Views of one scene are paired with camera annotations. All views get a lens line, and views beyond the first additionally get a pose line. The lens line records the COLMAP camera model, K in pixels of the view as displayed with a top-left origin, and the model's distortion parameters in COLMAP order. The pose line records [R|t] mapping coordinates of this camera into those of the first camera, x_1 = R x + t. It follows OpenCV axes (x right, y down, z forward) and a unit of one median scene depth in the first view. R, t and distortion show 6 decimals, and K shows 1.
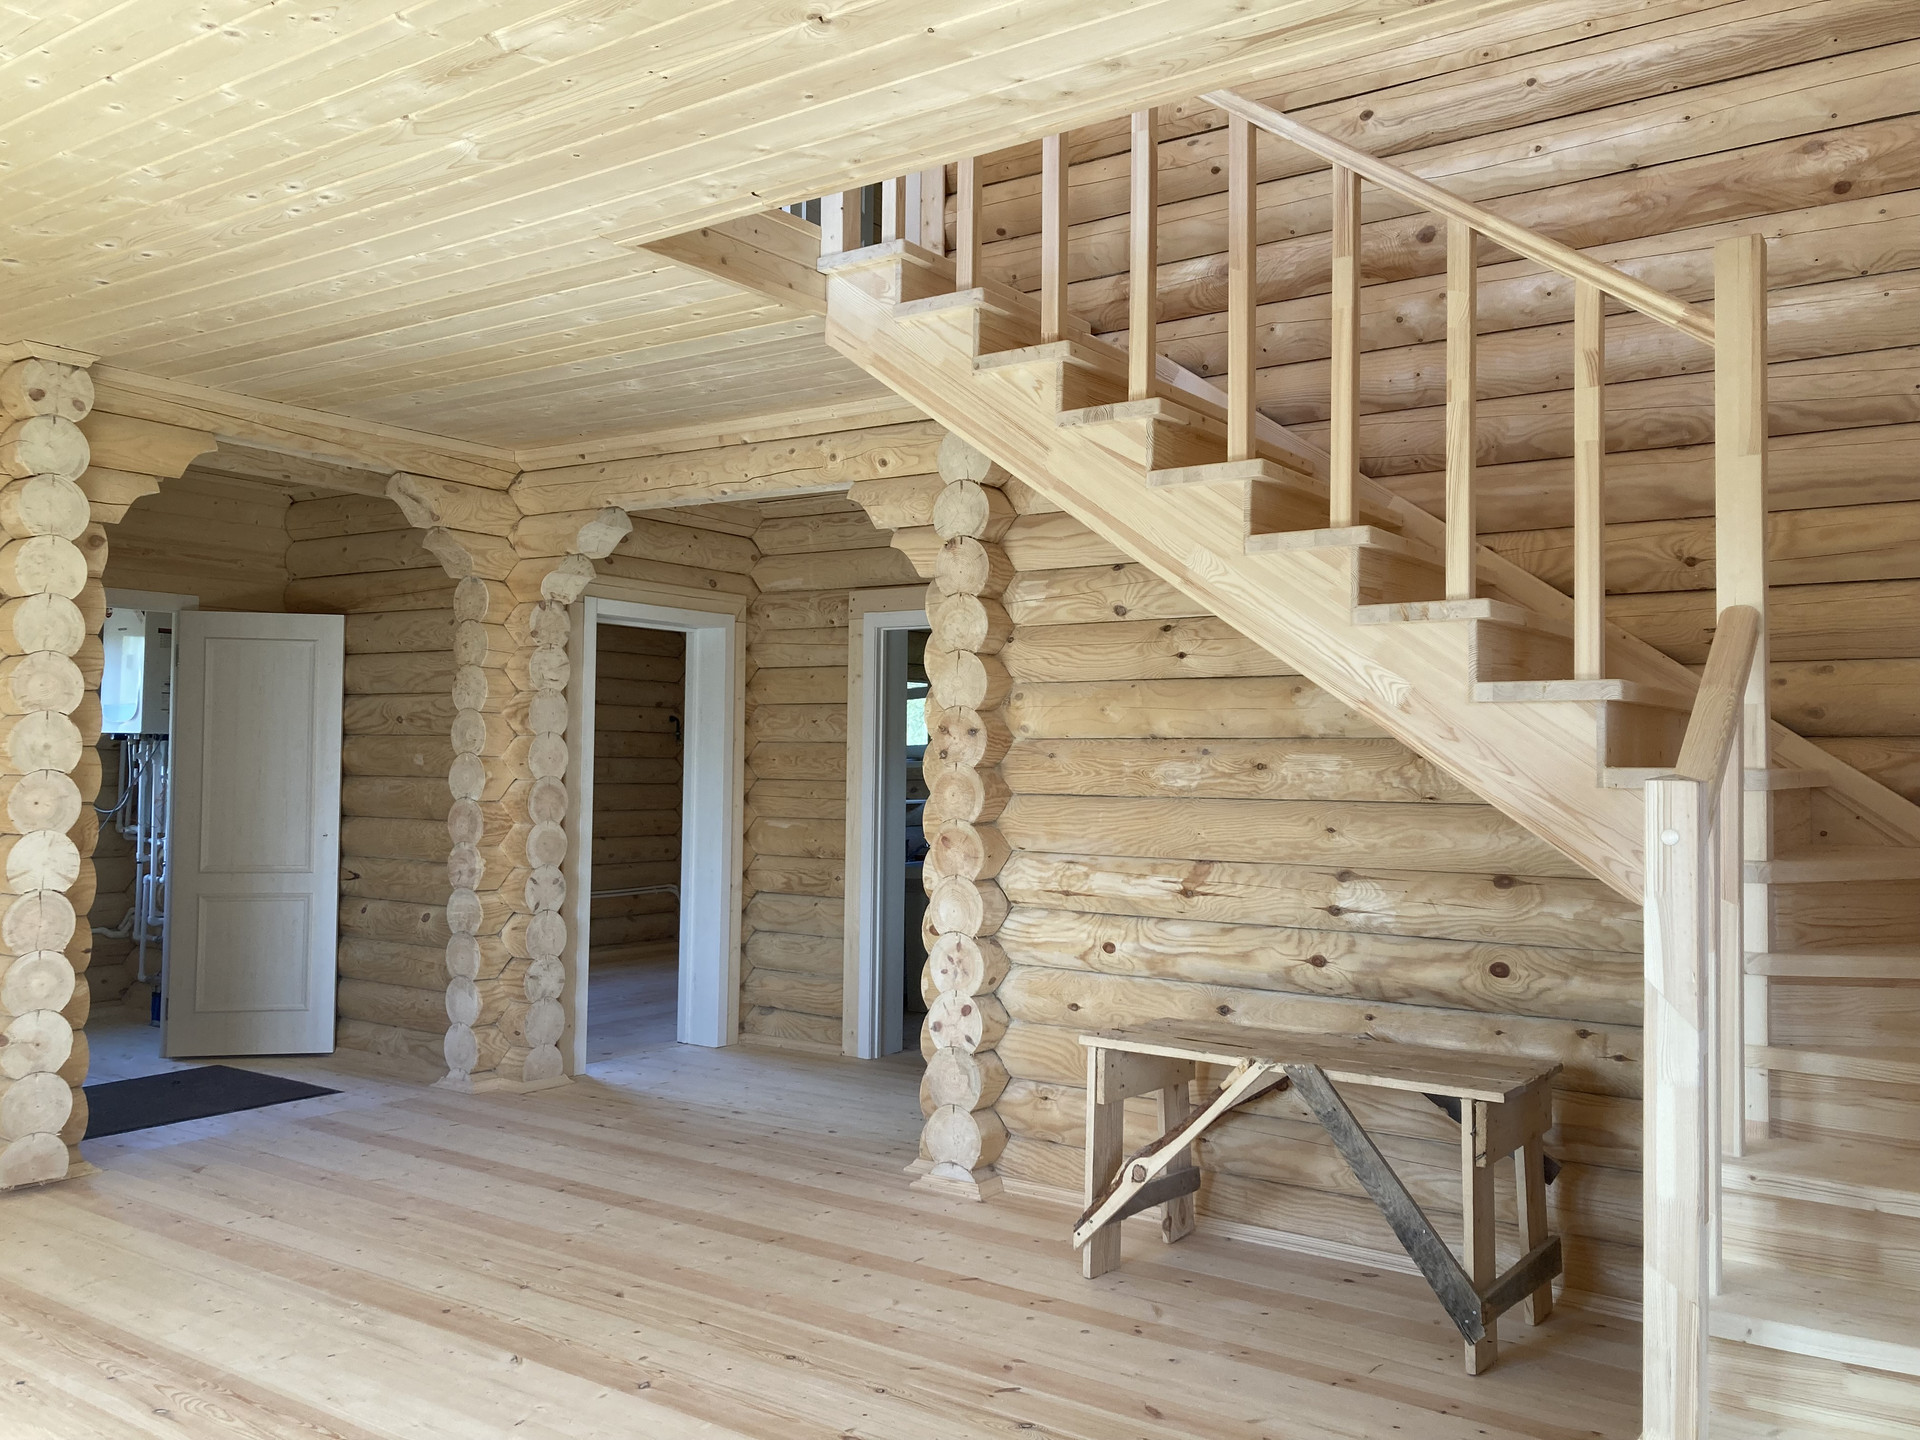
lens RADIAL K [[1520.6, 0, 957.2], [0, 1520.6, 706.7], [0, 0, 1]] dist [0.045772, -0.035650]
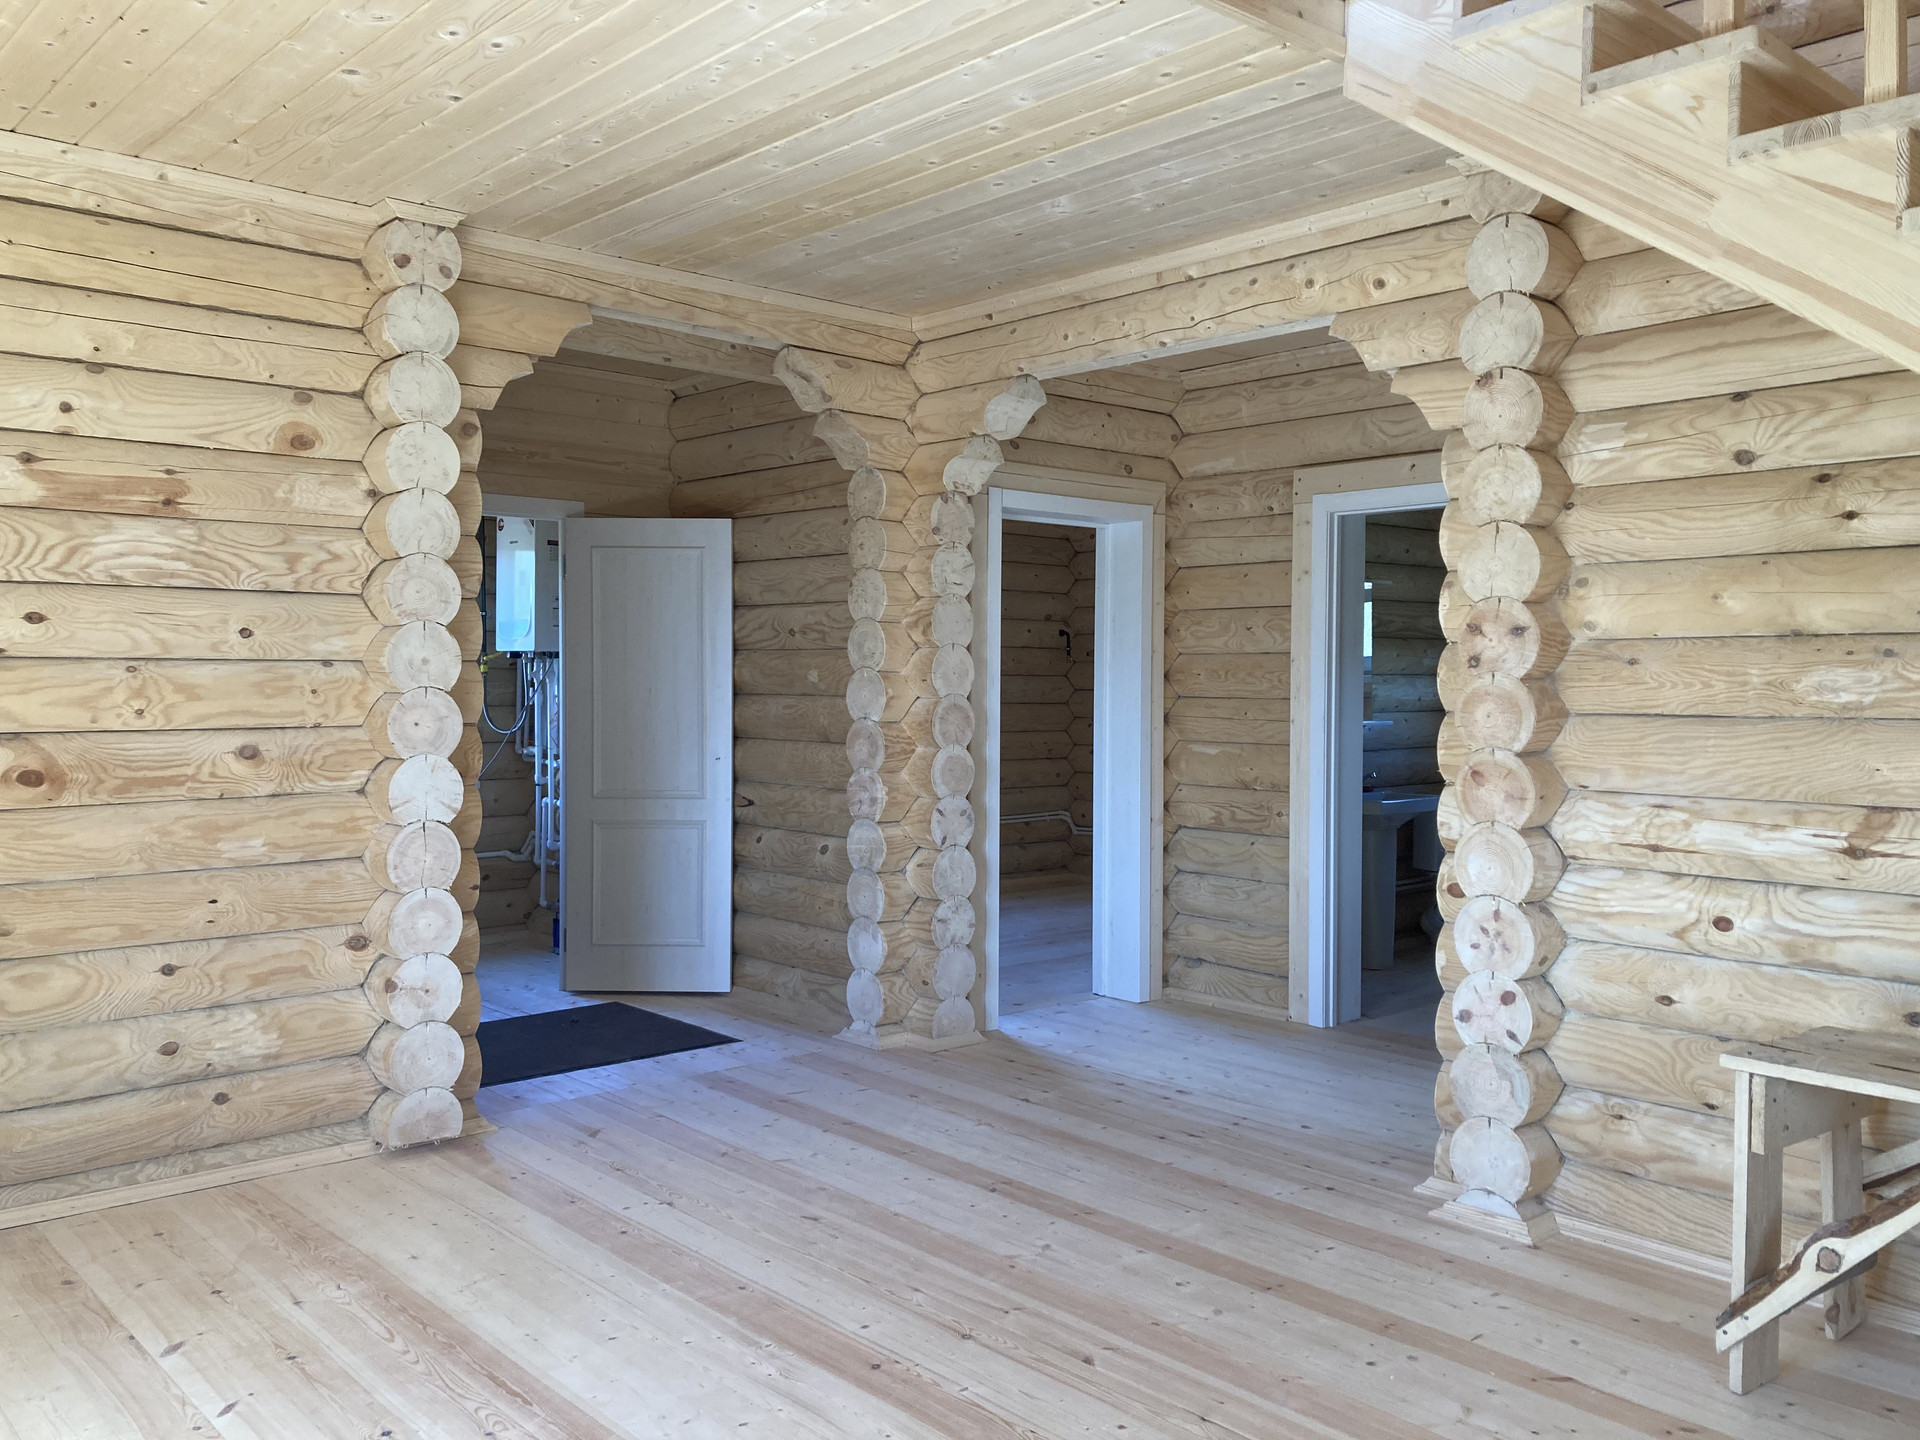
lens RADIAL K [[1546.0, 0, 961.9], [0, 1546.0, 704.4], [0, 0, 1]] dist [0.222935, -0.350474]
pose [[0.973253, -0.002984, -0.229715, -0.069160], [0.014671, 0.998682, 0.049183, 0.009313], [0.229265, -0.051238, 0.972014, 0.158200]]
